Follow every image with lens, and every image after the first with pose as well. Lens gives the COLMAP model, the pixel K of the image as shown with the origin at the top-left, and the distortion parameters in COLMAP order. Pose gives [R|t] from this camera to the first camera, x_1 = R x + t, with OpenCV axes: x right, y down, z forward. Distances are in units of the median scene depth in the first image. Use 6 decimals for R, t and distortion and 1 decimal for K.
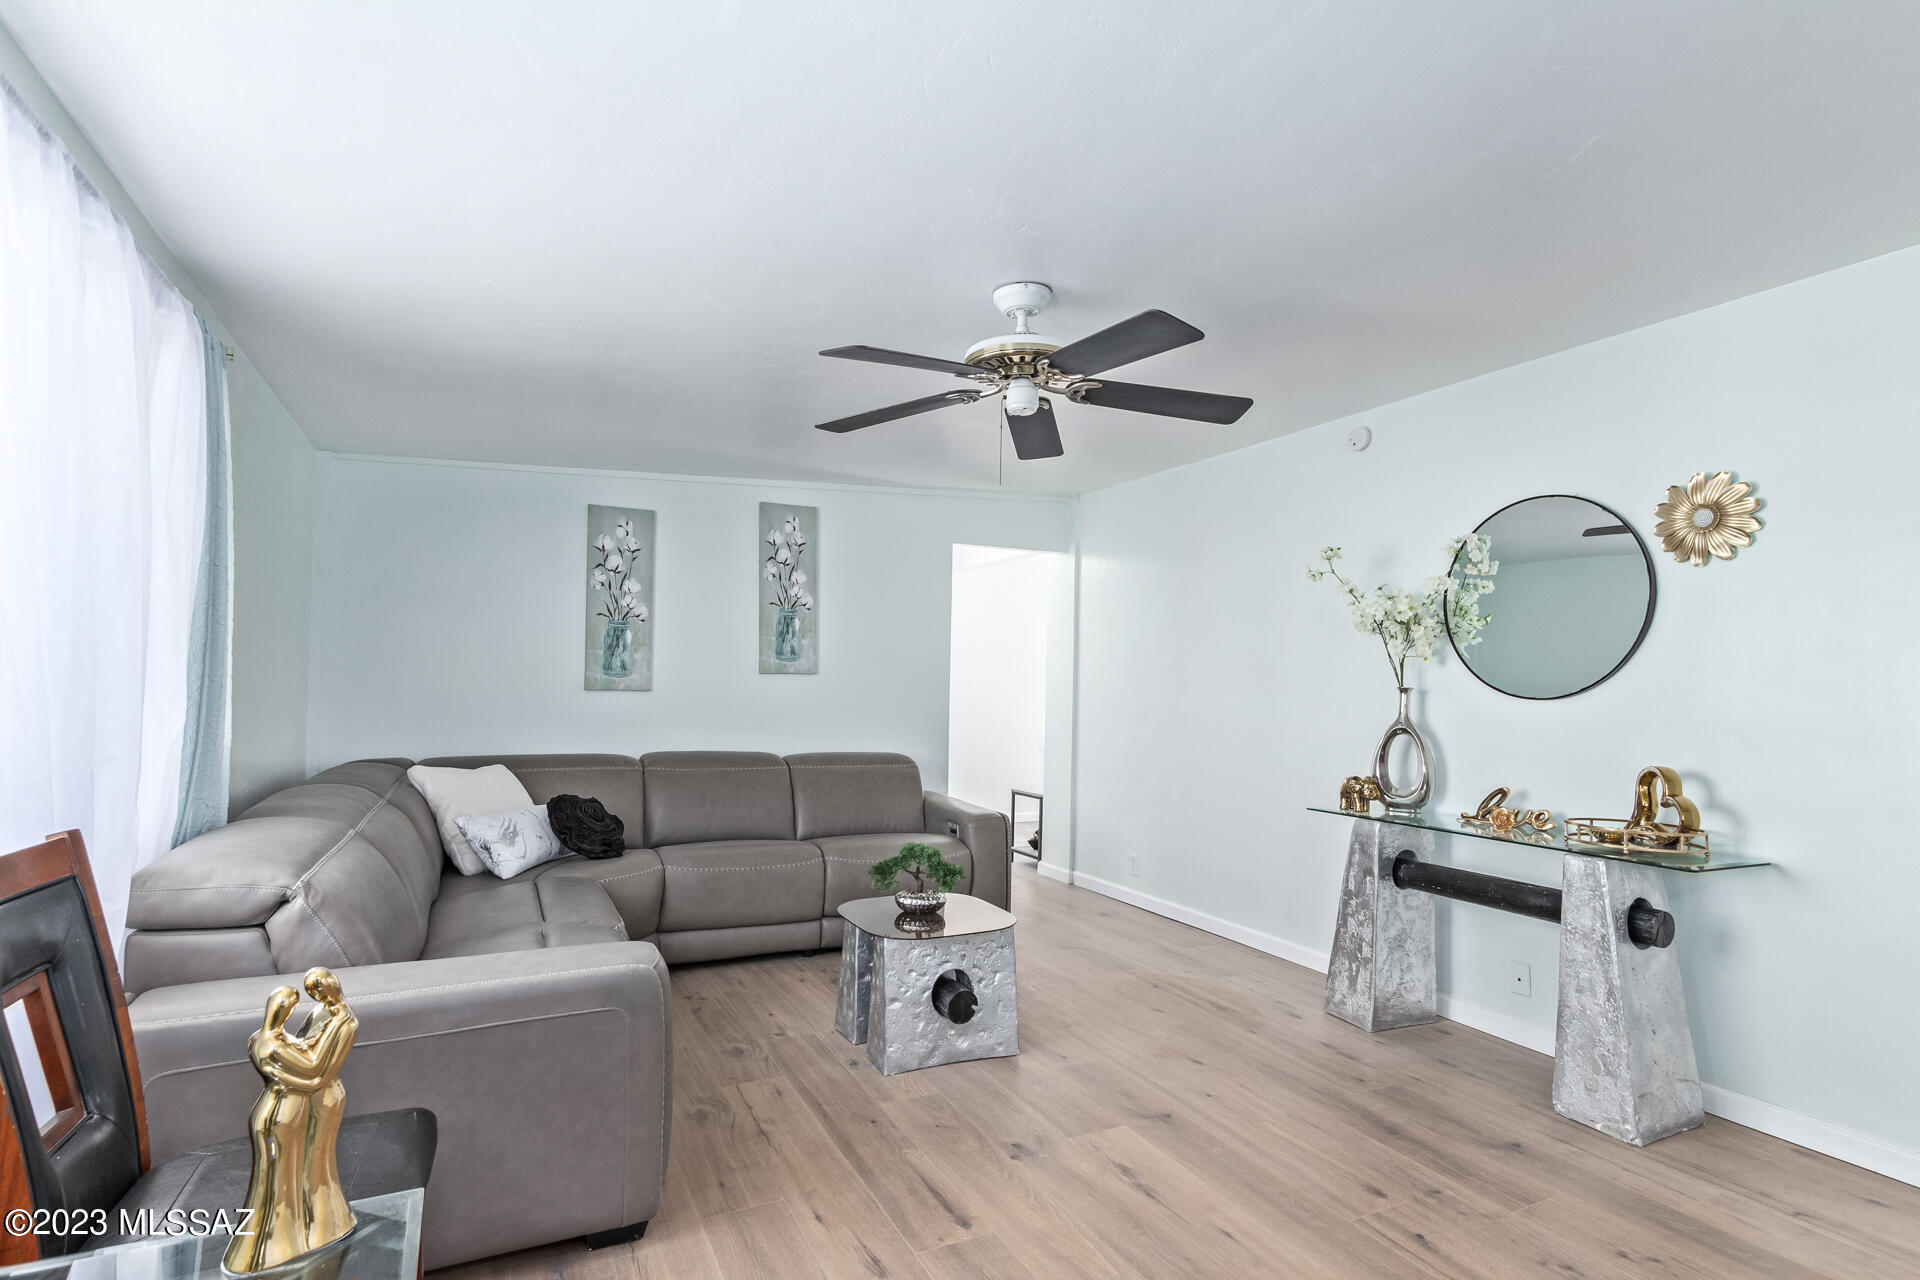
lens RADIAL K [[853.7, 0, 1087.1], [0, 853.7, 677.5], [0, 0, 1]] dist [-0.017445, 0.000028]
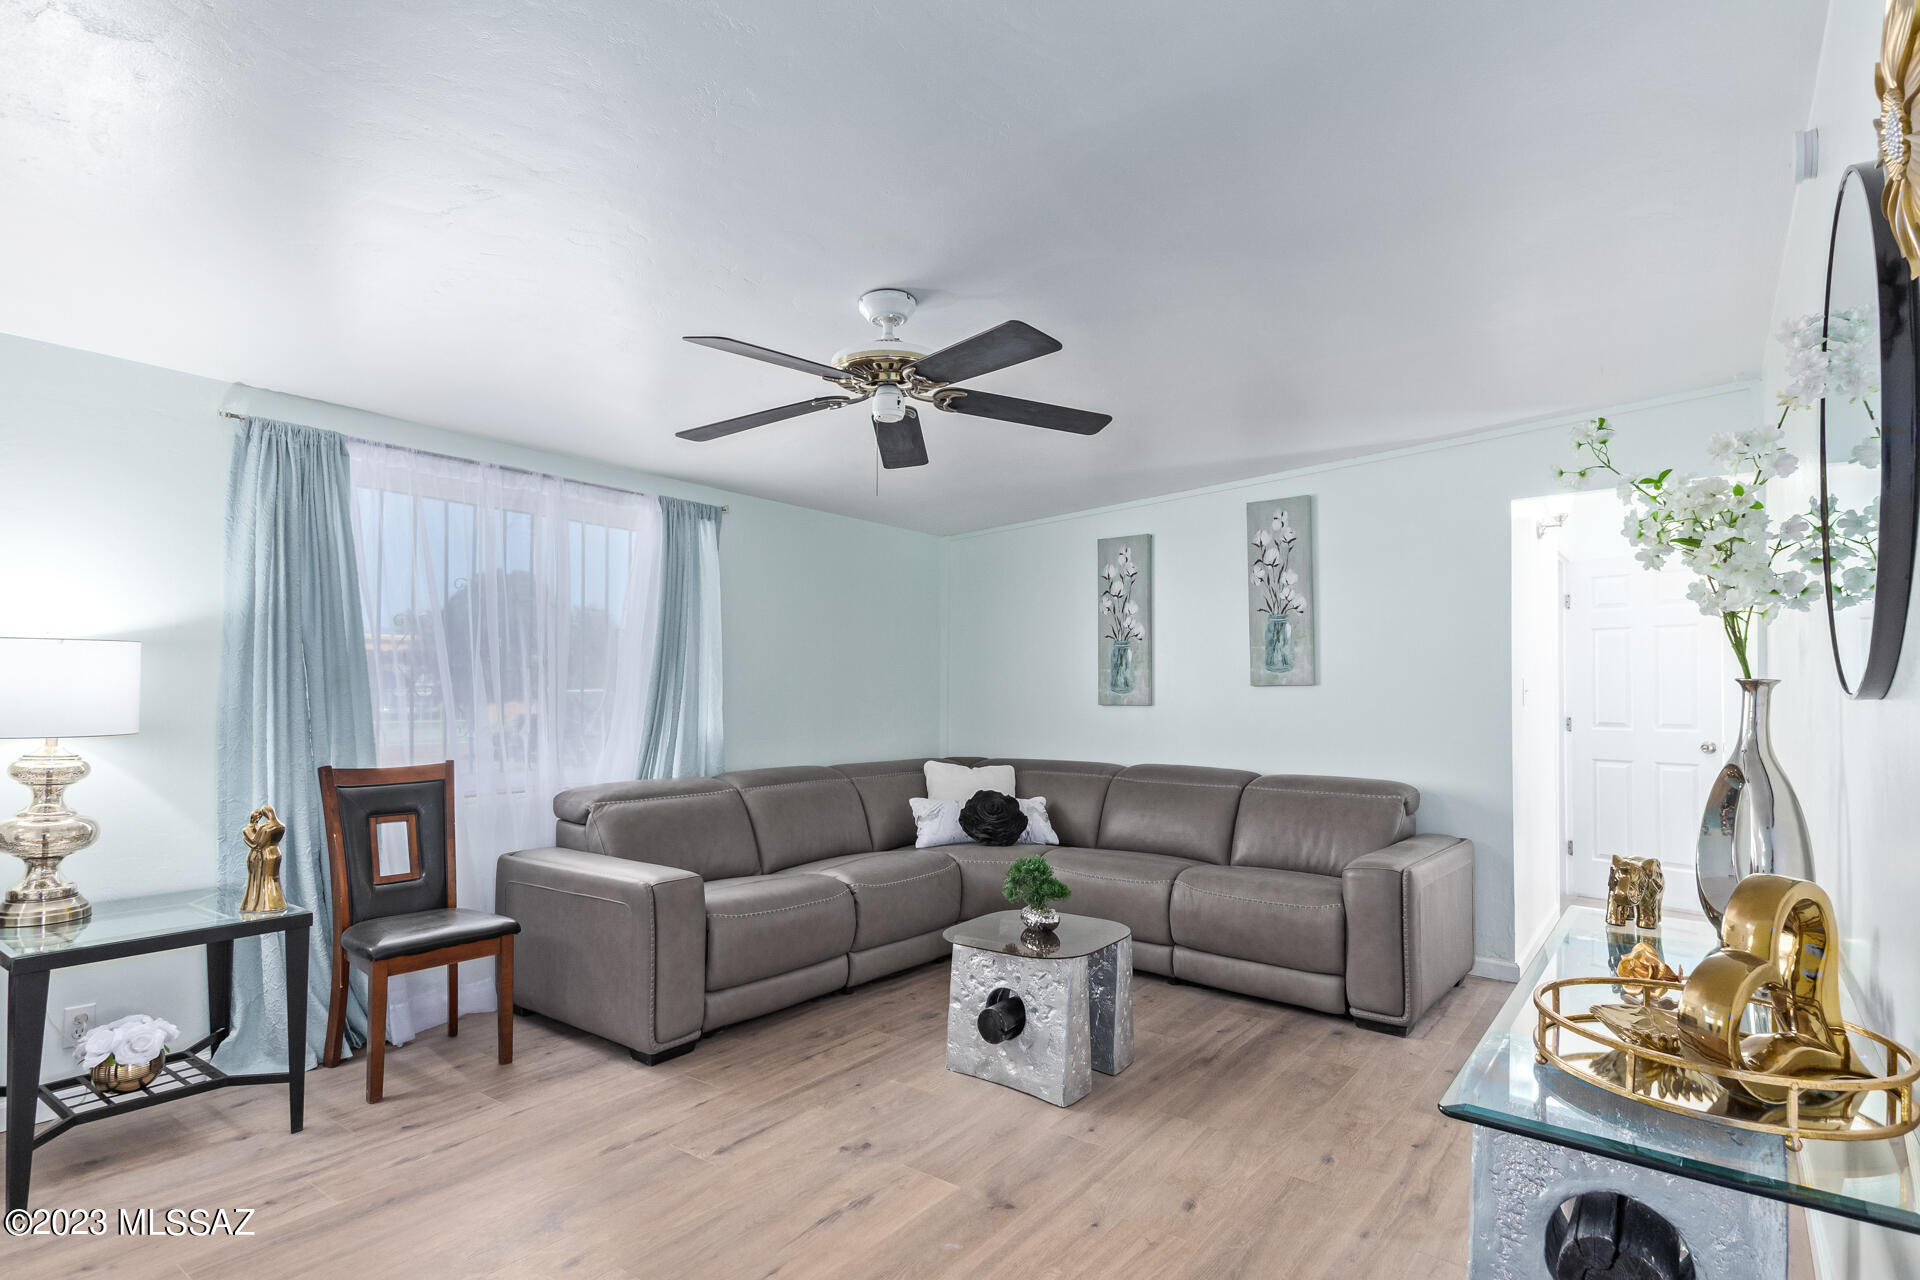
lens RADIAL K [[977.5, 0, 967.5], [0, 977.5, 659.0], [0, 0, 1]] dist [-0.036302, 0.015438]
pose [[0.432787, -0.051760, -0.900009, 0.721009], [0.017025, 0.998642, -0.049245, 0.021075], [0.901336, 0.005990, 0.433080, 0.416706]]
